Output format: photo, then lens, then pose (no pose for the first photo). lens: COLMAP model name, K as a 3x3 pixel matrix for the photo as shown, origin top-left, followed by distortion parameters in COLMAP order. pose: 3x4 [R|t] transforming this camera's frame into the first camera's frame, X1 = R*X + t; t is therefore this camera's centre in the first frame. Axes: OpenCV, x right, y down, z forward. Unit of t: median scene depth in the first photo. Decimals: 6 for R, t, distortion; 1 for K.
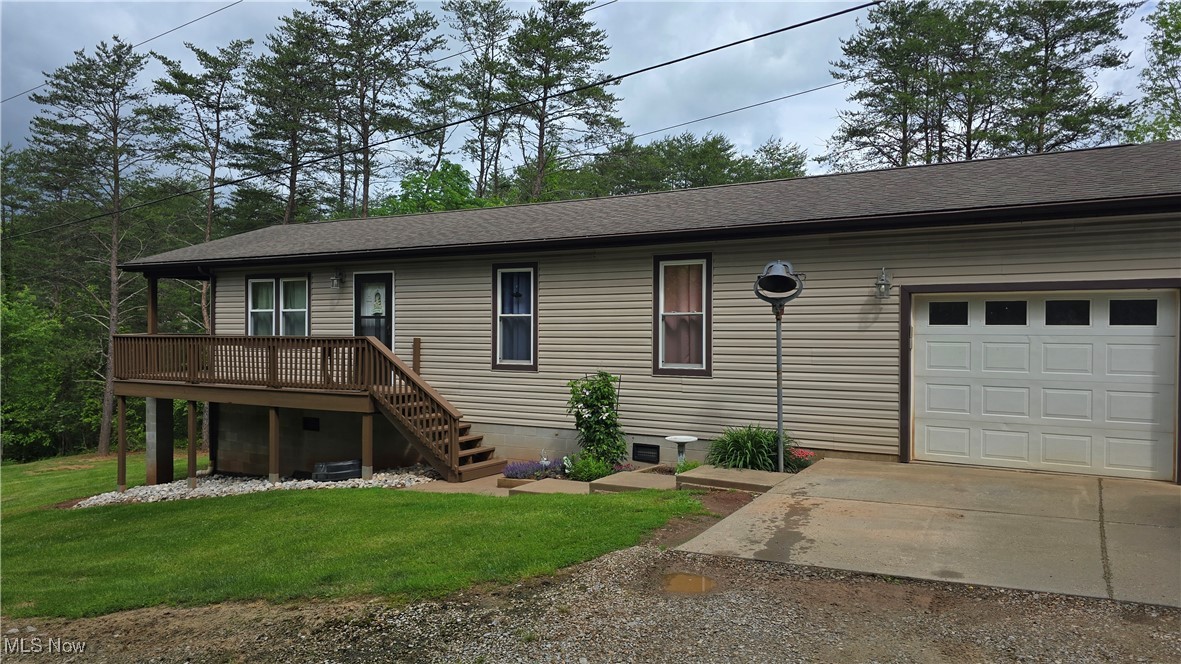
lens RADIAL K [[791.1, 0, 598.0], [0, 791.1, 325.2], [0, 0, 1]] dist [0.047955, -0.030586]
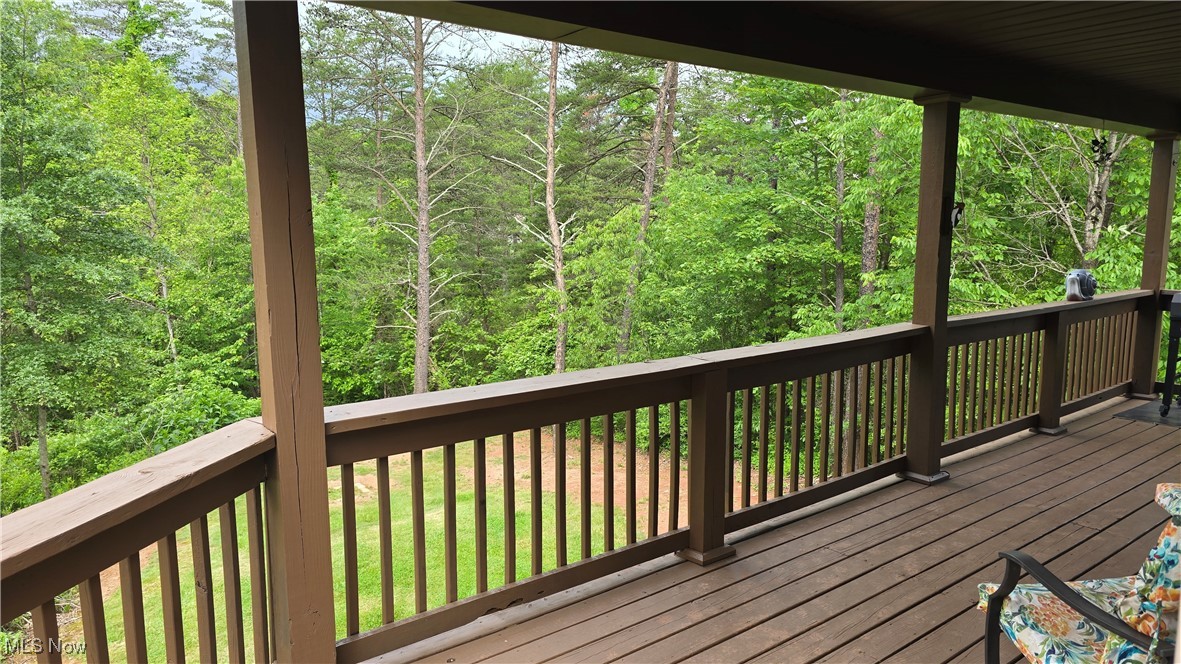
lens RADIAL K [[791.1, 0, 595.2], [0, 791.1, 328.1], [0, 0, 1]] dist [0.047955, -0.030586]
pose [[0.927214, 0.038534, -0.372545, -0.656892], [0.011554, 0.991277, 0.131289, -0.029603], [0.374355, -0.126037, 0.918680, 1.259163]]
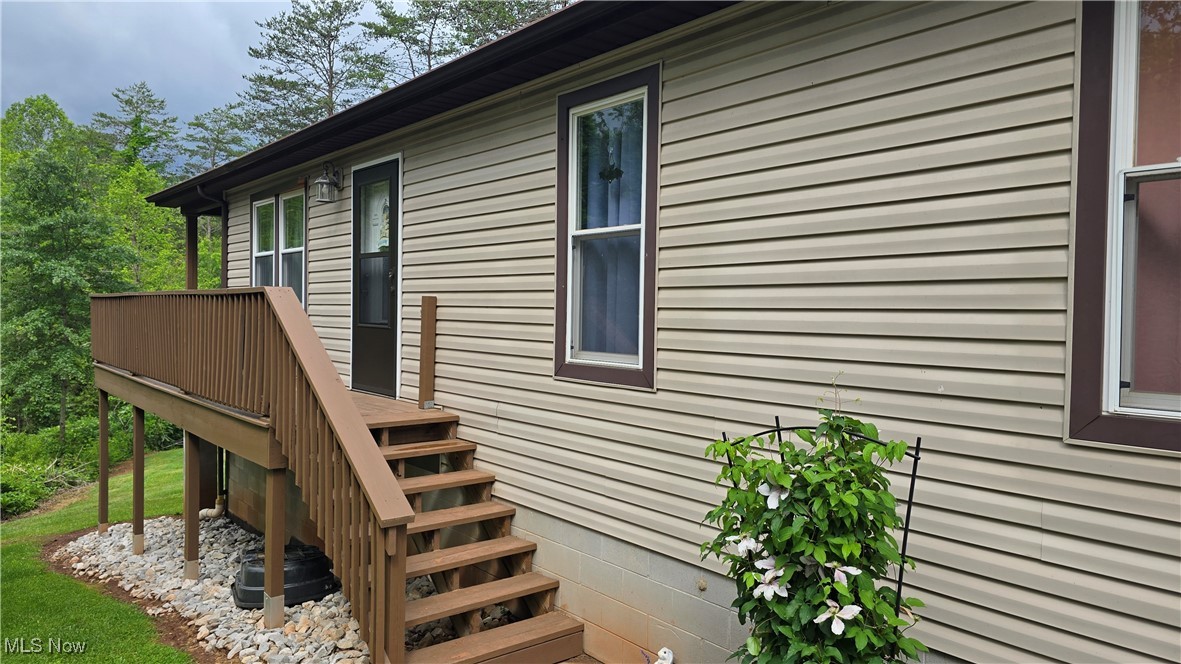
lens RADIAL K [[791.1, 0, 609.0], [0, 791.1, 318.2], [0, 0, 1]] dist [0.047955, -0.030586]
pose [[0.943099, 0.016442, -0.332105, 0.017171], [-0.012682, 0.999829, 0.013484, 0.022580], [0.332270, -0.008505, 0.943146, 0.648502]]
